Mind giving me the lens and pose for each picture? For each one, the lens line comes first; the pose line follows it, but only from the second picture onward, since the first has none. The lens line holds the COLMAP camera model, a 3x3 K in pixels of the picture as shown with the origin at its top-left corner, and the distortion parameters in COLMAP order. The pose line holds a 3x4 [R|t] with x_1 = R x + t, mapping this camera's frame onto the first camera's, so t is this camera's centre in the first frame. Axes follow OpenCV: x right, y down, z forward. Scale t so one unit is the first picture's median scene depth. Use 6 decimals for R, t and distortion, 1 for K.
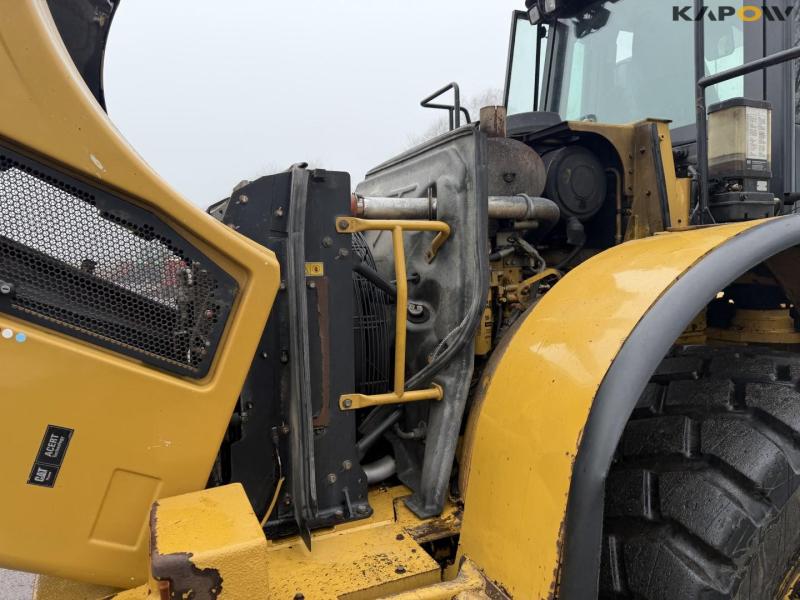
lens RADIAL K [[569.0, 0, 400.0], [0, 569.0, 300.0], [0, 0, 1]] dist [0.058706, -0.057634]
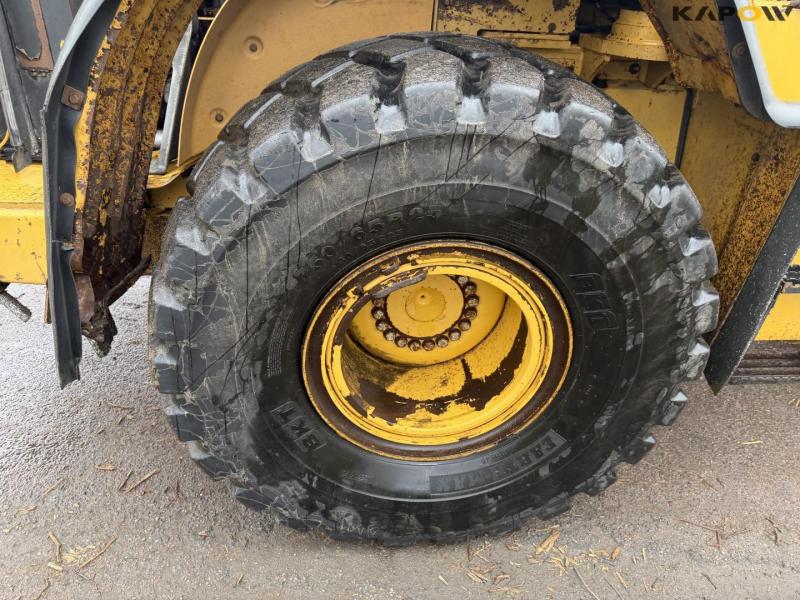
lens RADIAL K [[569.0, 0, 400.0], [0, 569.0, 300.0], [0, 0, 1]] dist [0.058706, -0.057634]
pose [[0.939030, 0.236669, -0.249419, 1.011975], [-0.101449, 0.883819, 0.456697, 0.063113], [0.328527, -0.403549, 0.853942, 0.174027]]
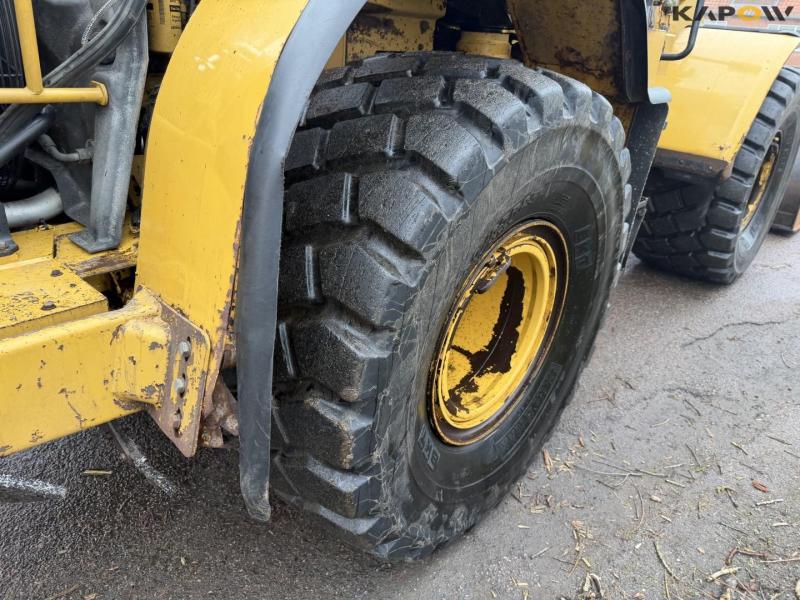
lens RADIAL K [[569.0, 0, 400.0], [0, 569.0, 300.0], [0, 0, 1]] dist [0.058706, -0.057634]
pose [[0.914617, -0.091425, 0.393850, 0.137010], [-0.063089, 0.929897, 0.362369, 0.154334], [-0.399370, -0.356276, 0.844731, 0.154824]]
